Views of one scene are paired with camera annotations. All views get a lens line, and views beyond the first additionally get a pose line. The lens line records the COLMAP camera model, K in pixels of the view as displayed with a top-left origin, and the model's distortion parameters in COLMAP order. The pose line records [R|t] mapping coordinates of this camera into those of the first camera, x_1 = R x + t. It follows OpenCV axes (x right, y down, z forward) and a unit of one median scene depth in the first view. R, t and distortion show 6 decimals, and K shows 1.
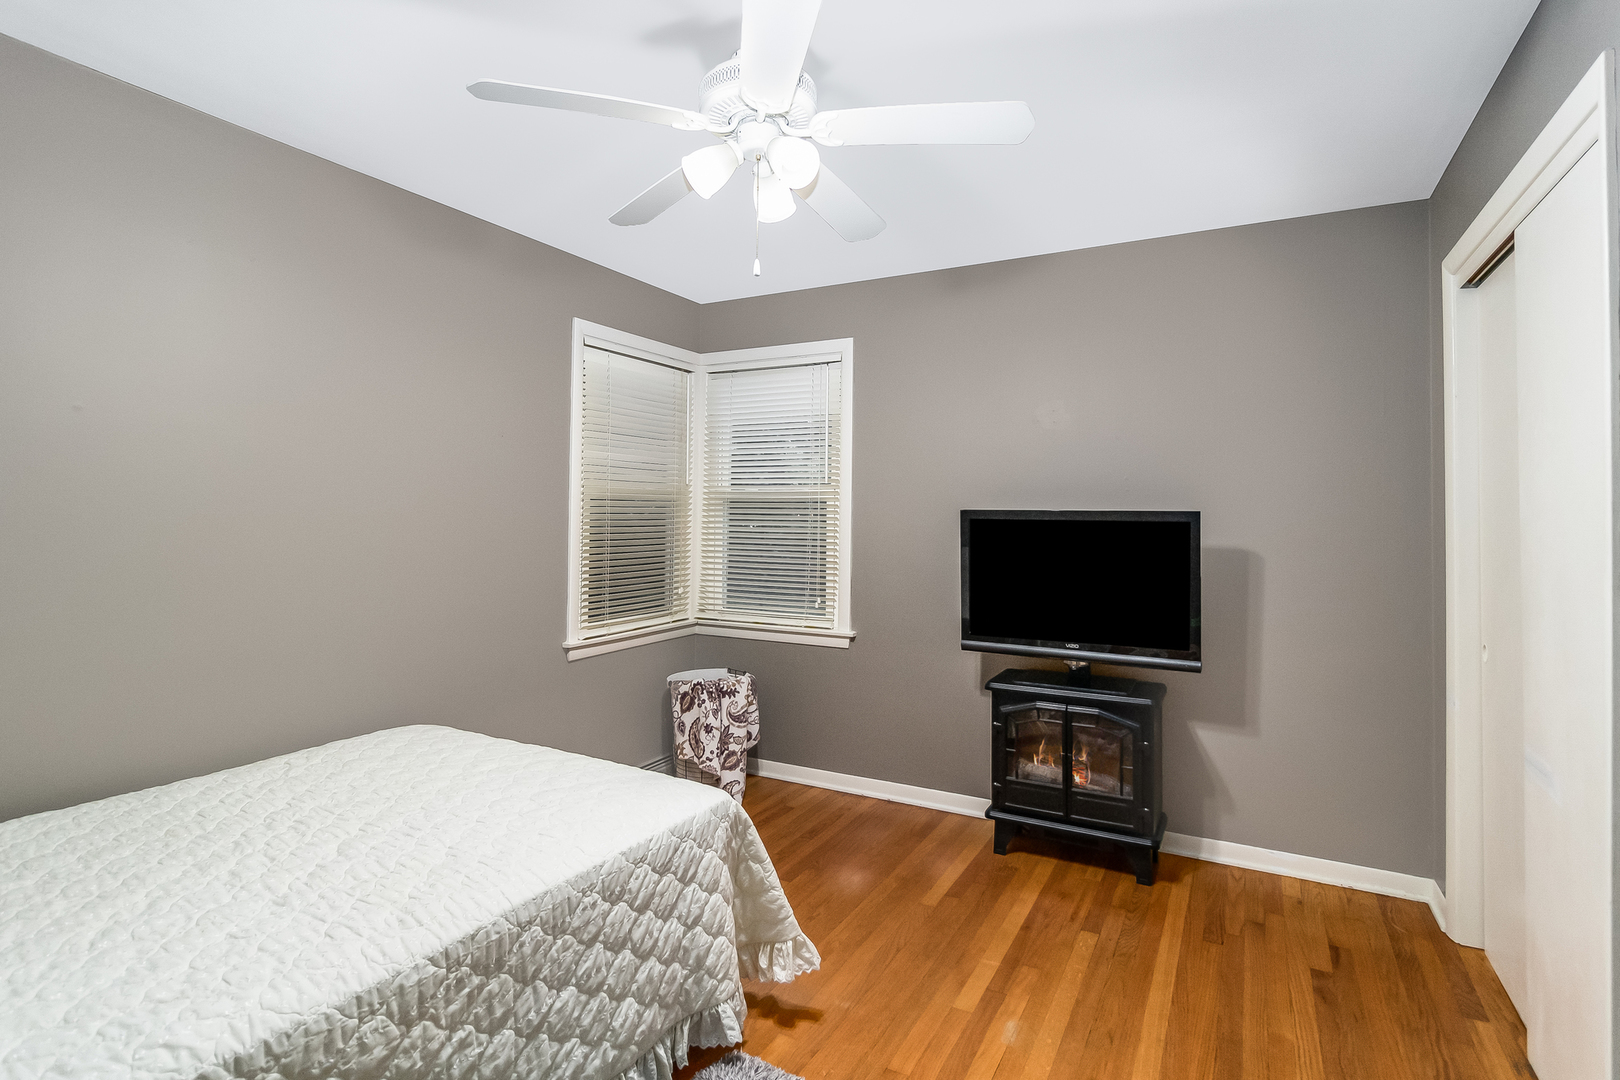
lens RADIAL K [[807.9, 0, 810.3], [0, 807.9, 503.0], [0, 0, 1]] dist [0.000006, 0.000016]
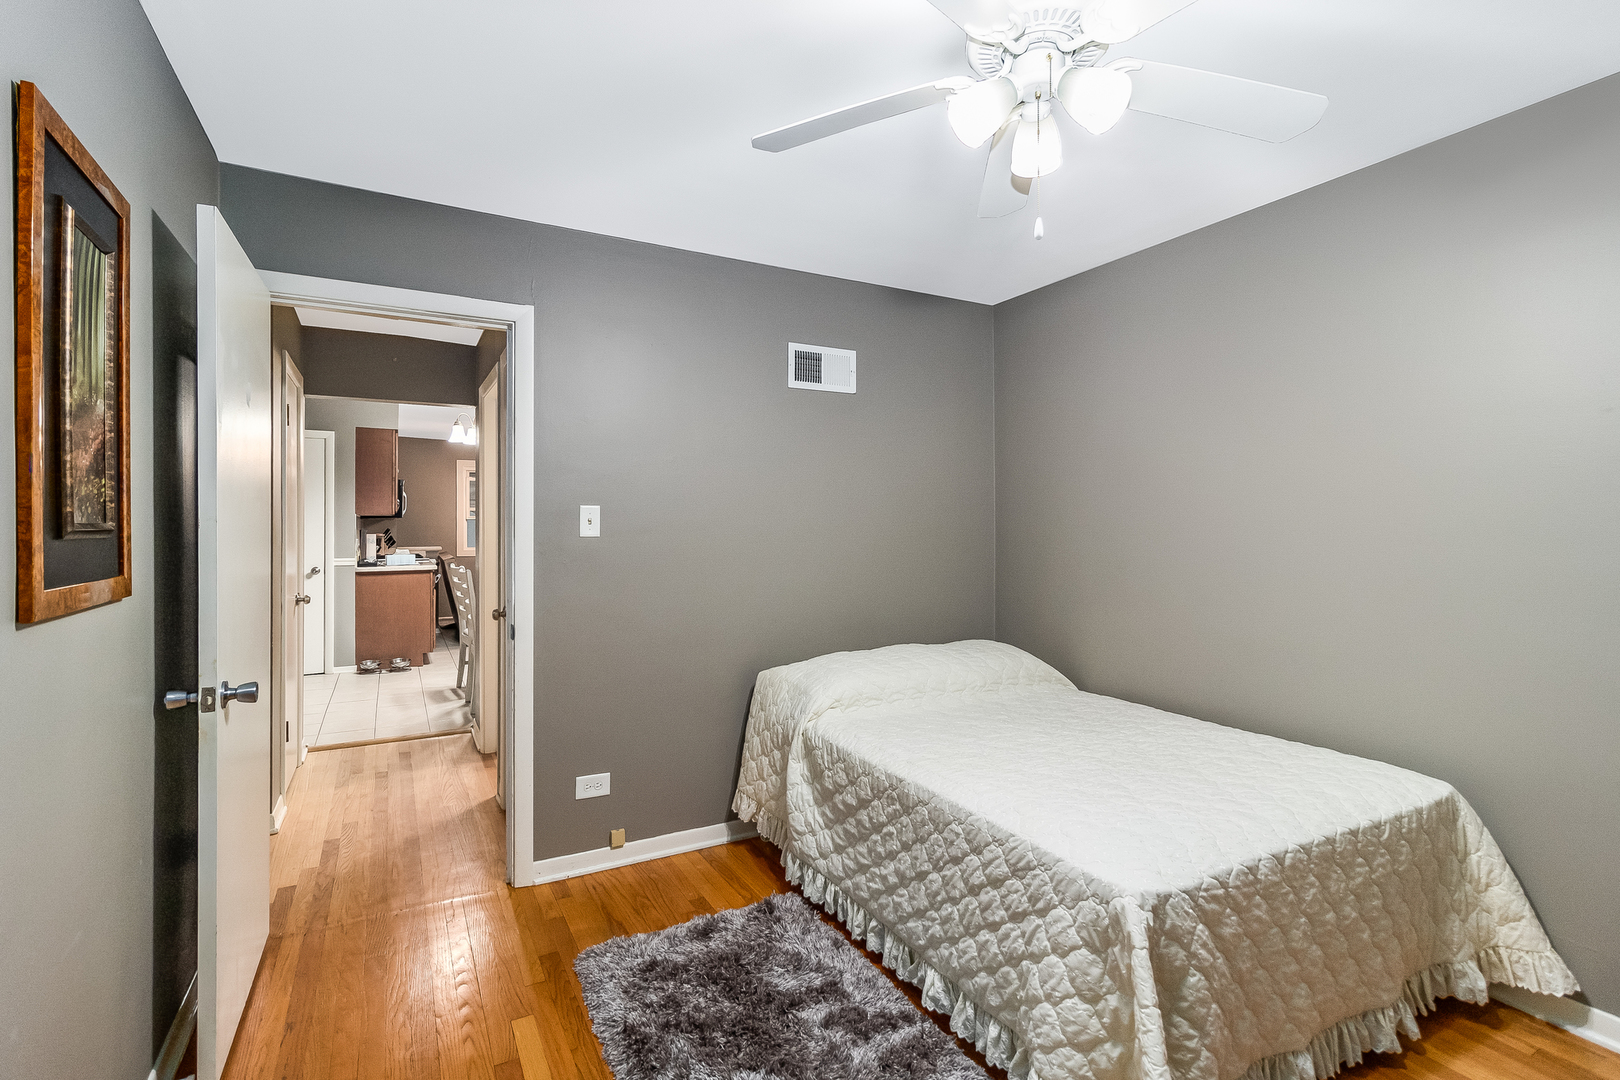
lens RADIAL K [[762.1, 0, 816.4], [0, 762.1, 531.3], [0, 0, 1]] dist [0.001624, 0.001266]
pose [[-0.533819, -0.004651, -0.845586, 0.883990], [0.010289, 0.999875, -0.011995, 0.041255], [0.845536, -0.015103, -0.533704, 1.511743]]
